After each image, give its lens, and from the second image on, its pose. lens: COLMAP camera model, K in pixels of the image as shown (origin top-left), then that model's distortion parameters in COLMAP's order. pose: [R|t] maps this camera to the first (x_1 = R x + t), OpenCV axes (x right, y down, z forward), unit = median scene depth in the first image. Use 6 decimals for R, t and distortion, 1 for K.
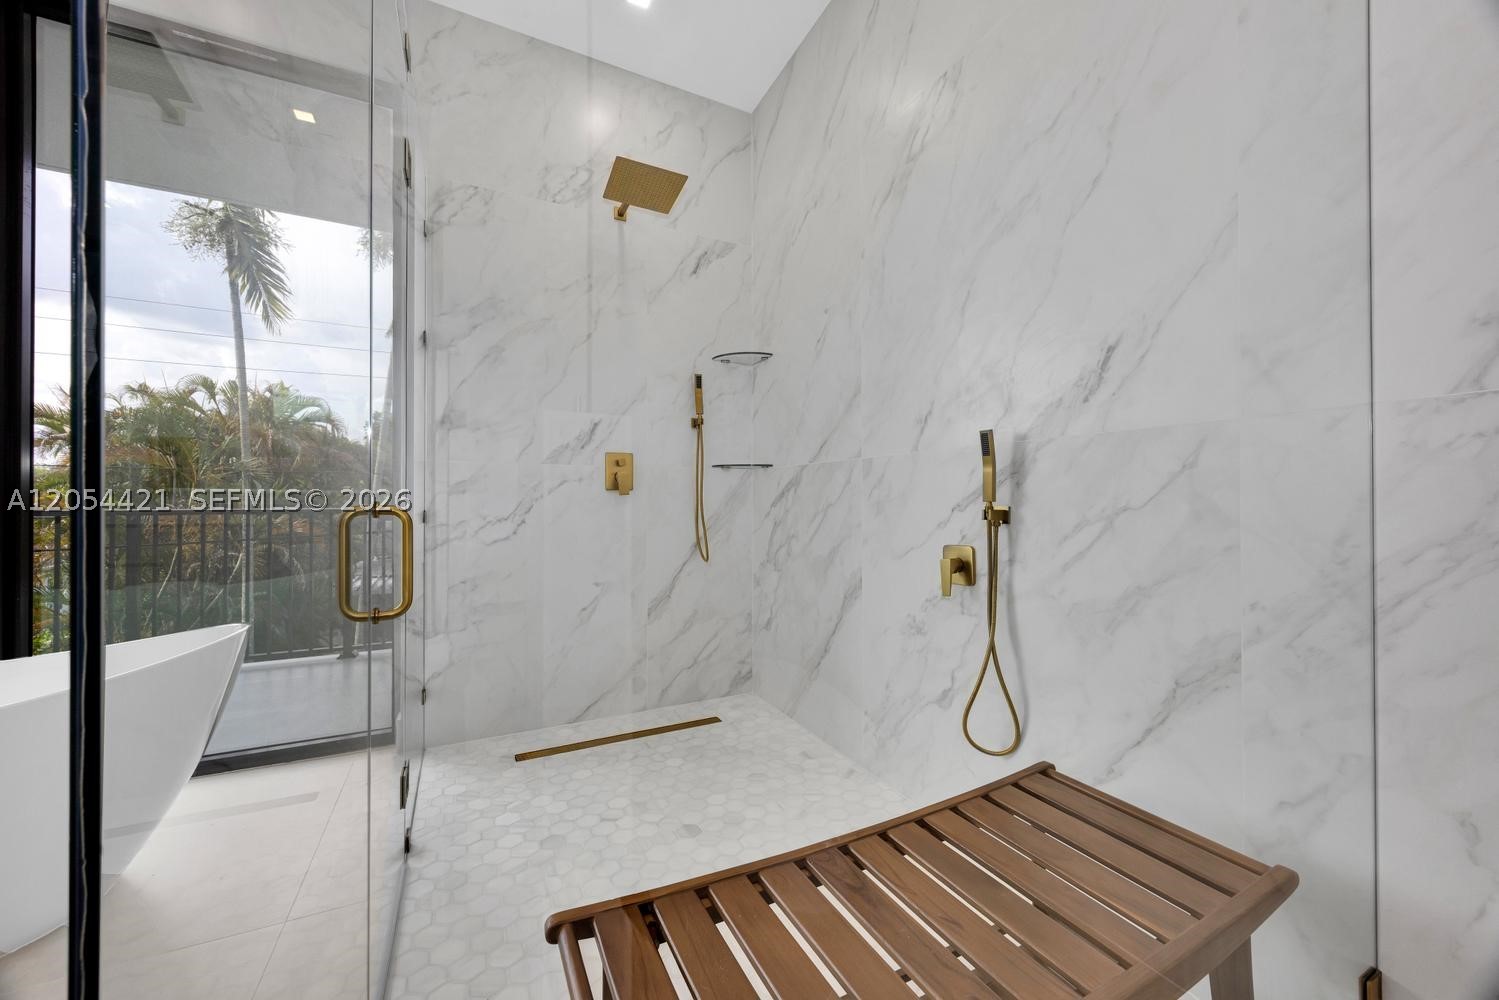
lens RADIAL K [[570.3, 0, 752.1], [0, 570.3, 497.5], [0, 0, 1]] dist [-0.000965, -0.000019]
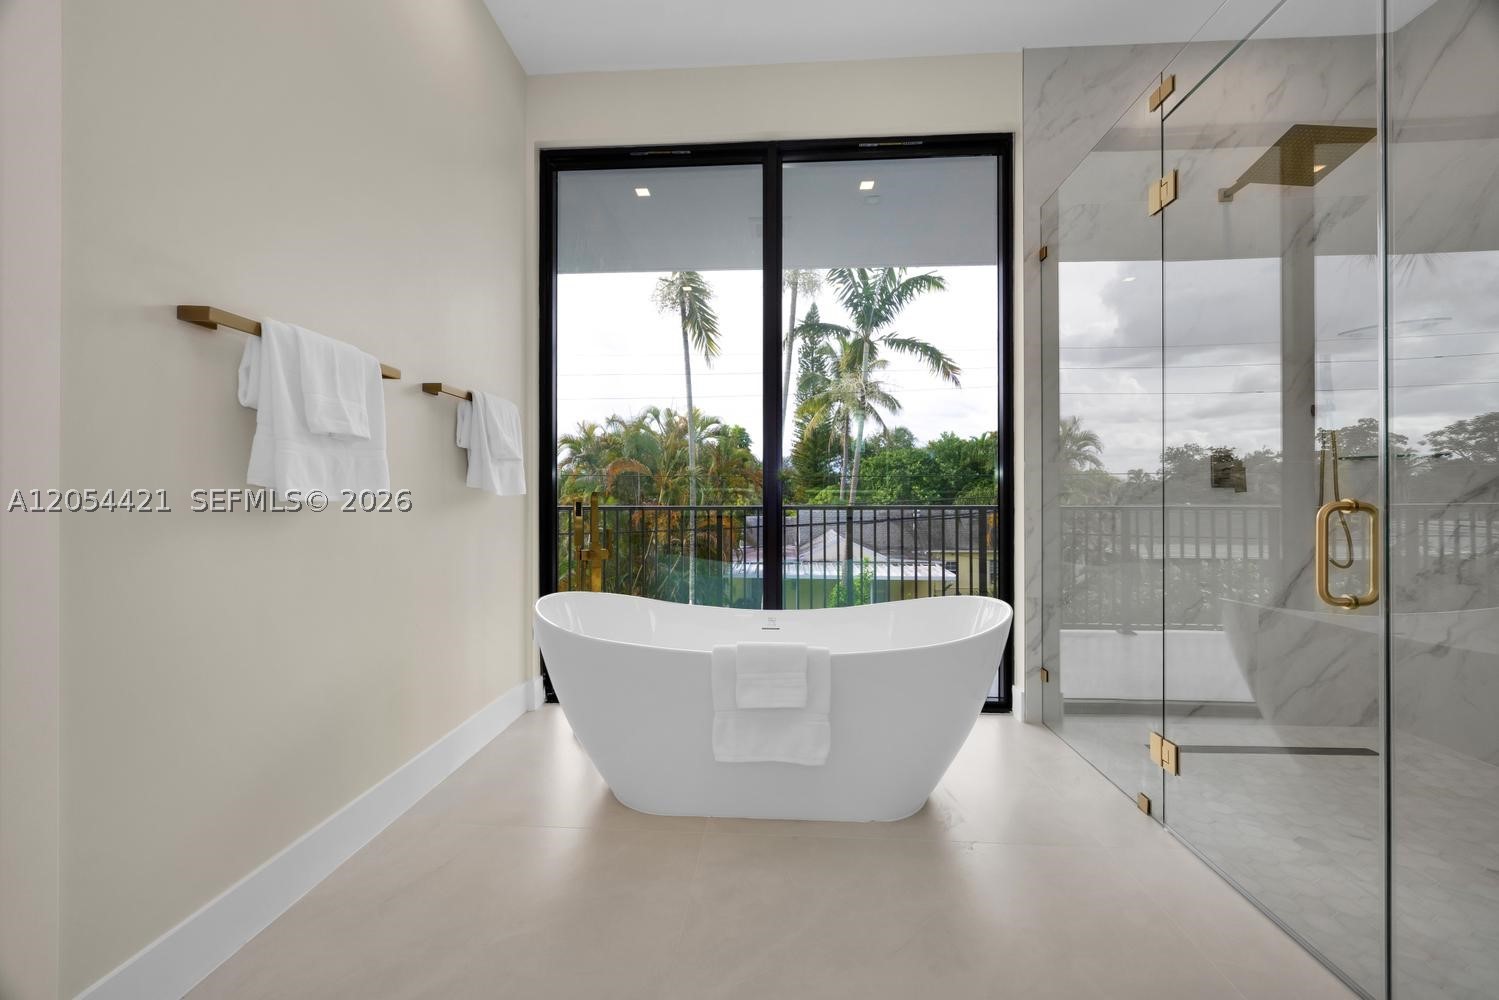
lens RADIAL K [[570.3, 0, 749.9], [0, 570.3, 495.7], [0, 0, 1]] dist [-0.000965, -0.000019]
pose [[0.866462, -0.003923, -0.499228, -0.134447], [0.003738, 0.999992, -0.001371, -0.000045], [0.499229, -0.000678, 0.866470, -0.064788]]
